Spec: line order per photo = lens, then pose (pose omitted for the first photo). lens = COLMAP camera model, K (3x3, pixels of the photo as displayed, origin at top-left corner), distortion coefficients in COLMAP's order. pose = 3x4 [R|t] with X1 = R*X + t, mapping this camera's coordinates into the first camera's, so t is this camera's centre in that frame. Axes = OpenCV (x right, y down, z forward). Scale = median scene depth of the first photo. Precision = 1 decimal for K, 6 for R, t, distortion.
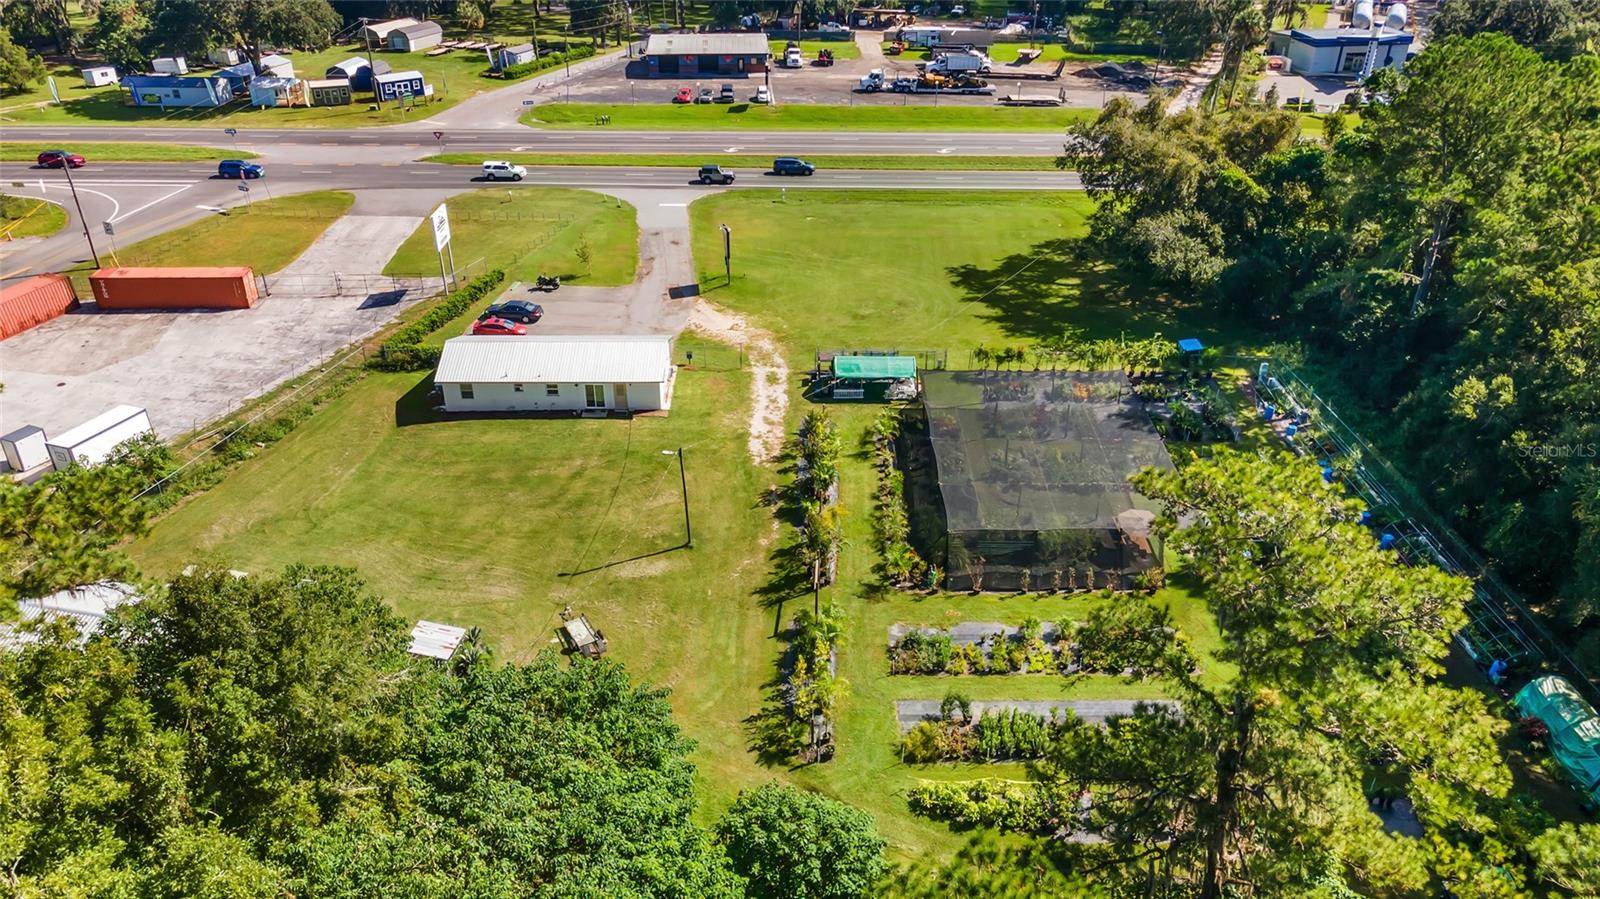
lens RADIAL K [[1162.4, 0, 800.0], [0, 1162.4, 449.5], [0, 0, 1]] dist [0.006482, 0.070029]
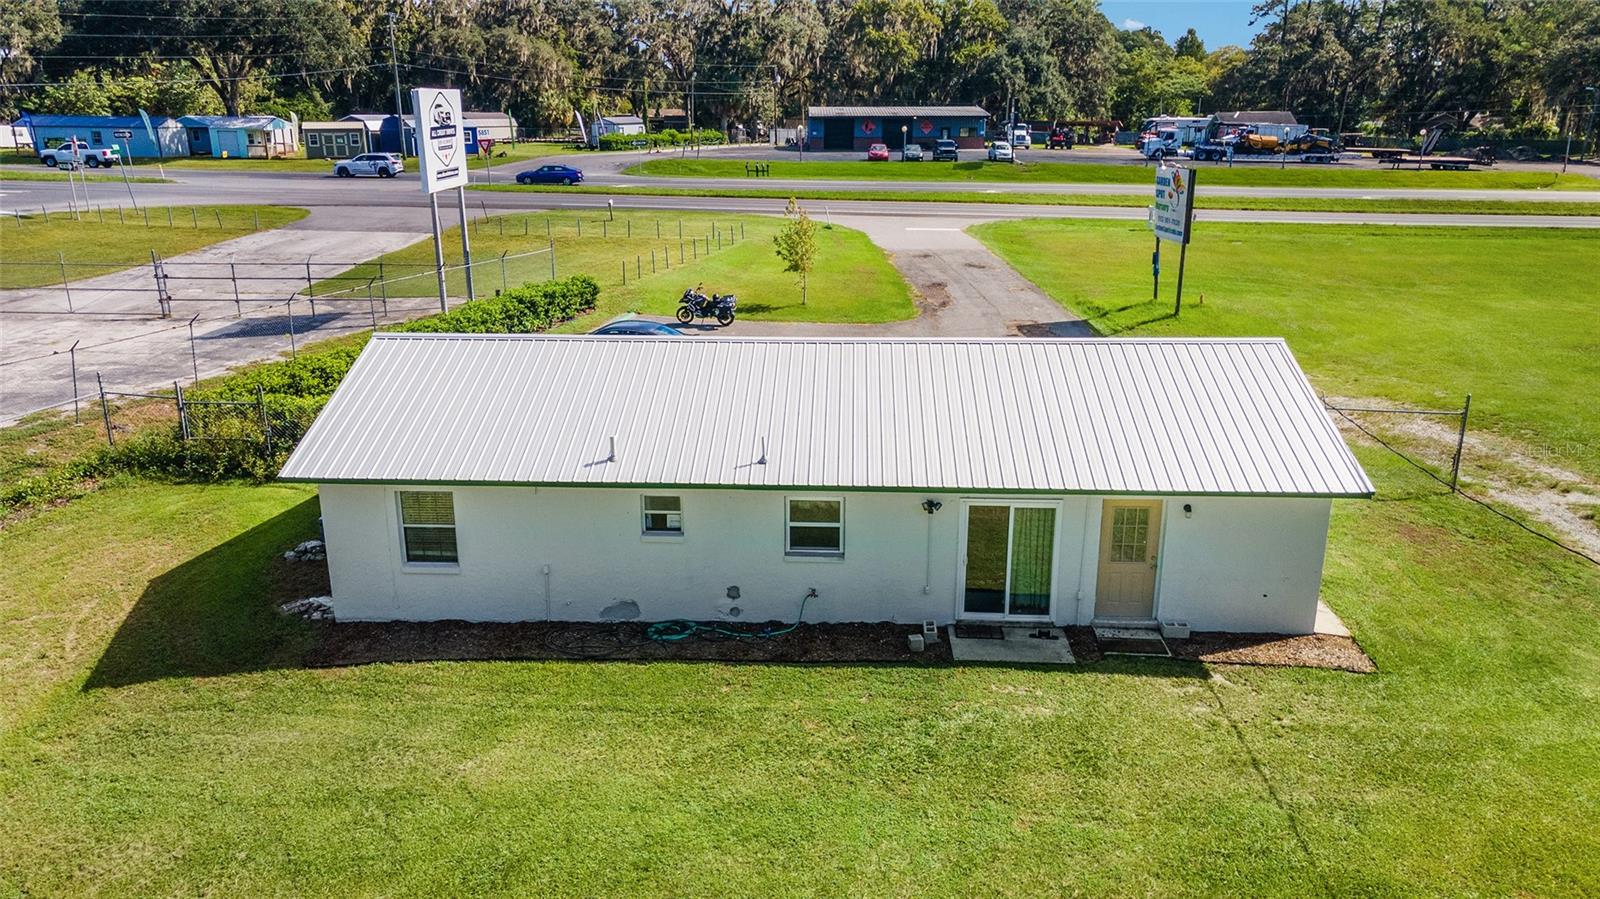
lens RADIAL K [[1166.1, 0, 794.4], [0, 1166.1, 448.8], [0, 0, 1]] dist [0.008838, 0.061059]
pose [[0.998170, 0.010672, -0.059529, -0.202478], [-0.022807, 0.978059, -0.207075, -0.020646], [0.056013, 0.208054, 0.976512, 0.778975]]
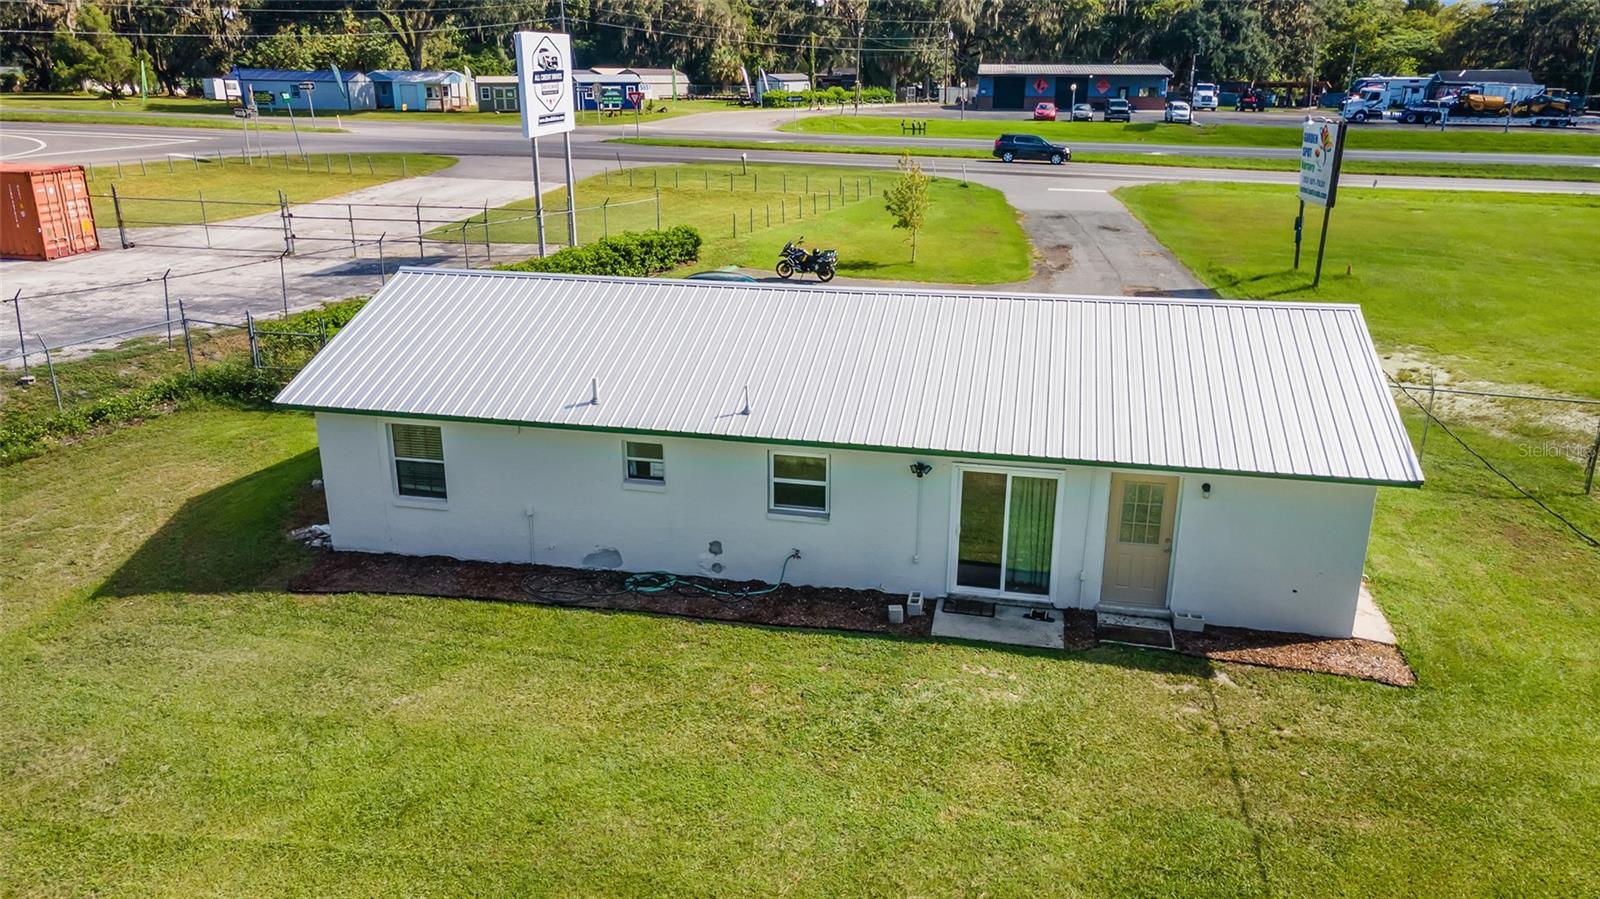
lens RADIAL K [[1174.4, 0, 792.0], [0, 1174.4, 448.0], [0, 0, 1]] dist [0.012458, 0.051474]
pose [[0.976123, 0.066986, -0.206632, -0.170762], [-0.103434, 0.979830, -0.170979, -0.022211], [0.191012, 0.188269, 0.963364, 0.793570]]
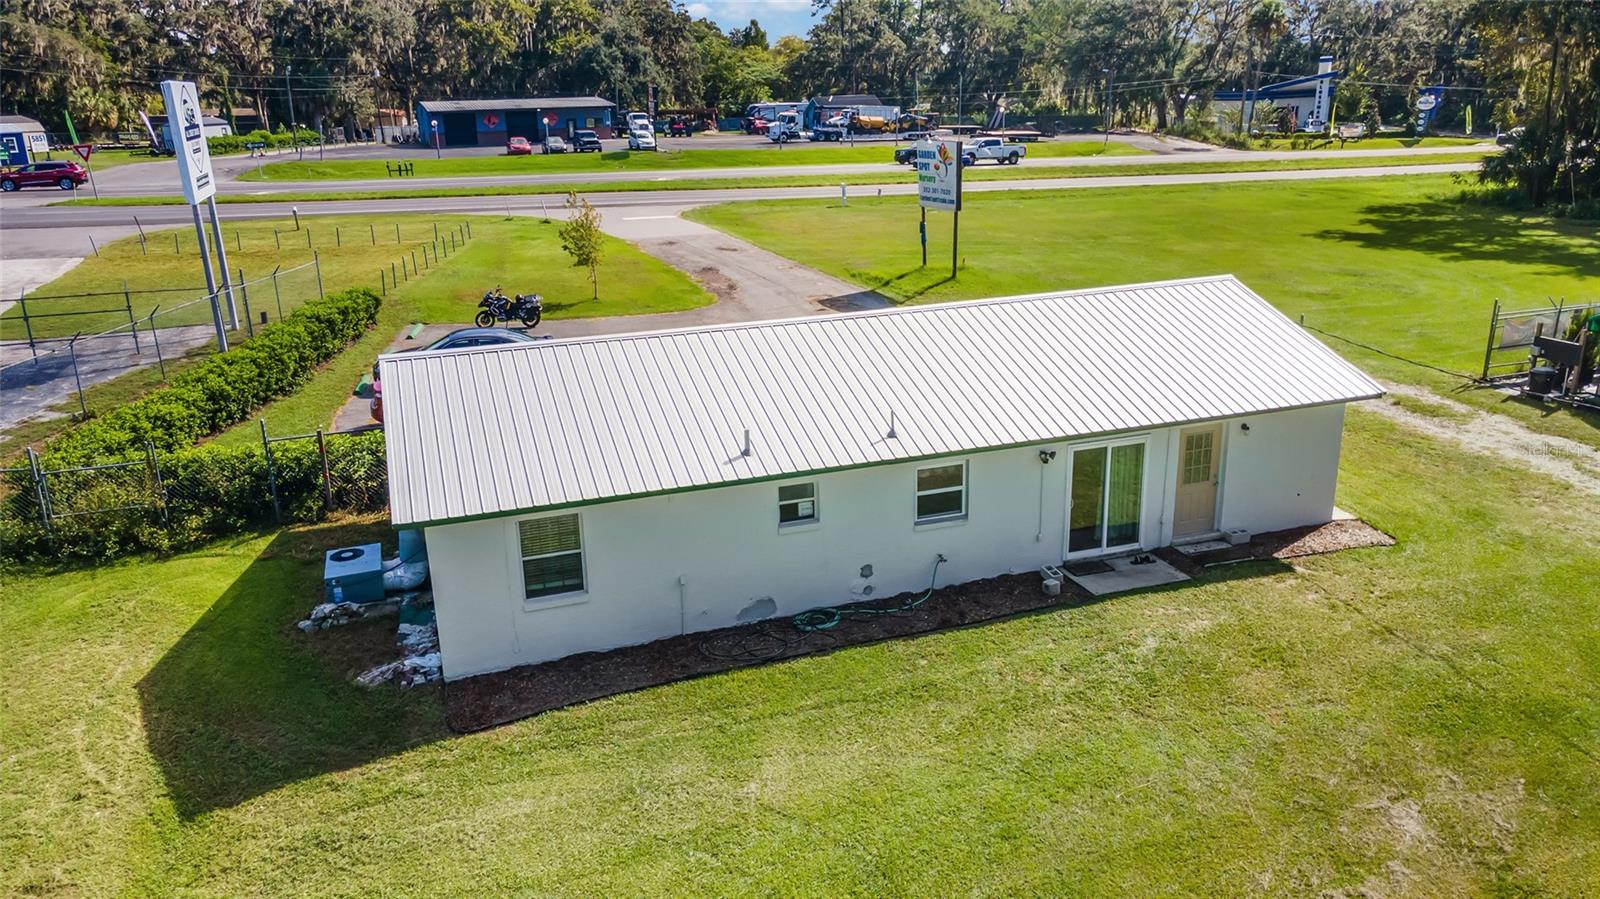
lens RADIAL K [[1162.4, 0, 800.0], [0, 1162.4, 449.5], [0, 0, 1]] dist [0.006482, 0.070029]
pose [[0.950600, -0.123221, 0.284913, -0.297640], [0.177305, 0.968915, -0.172528, -0.026093], [-0.254798, 0.214522, 0.942899, 0.791276]]
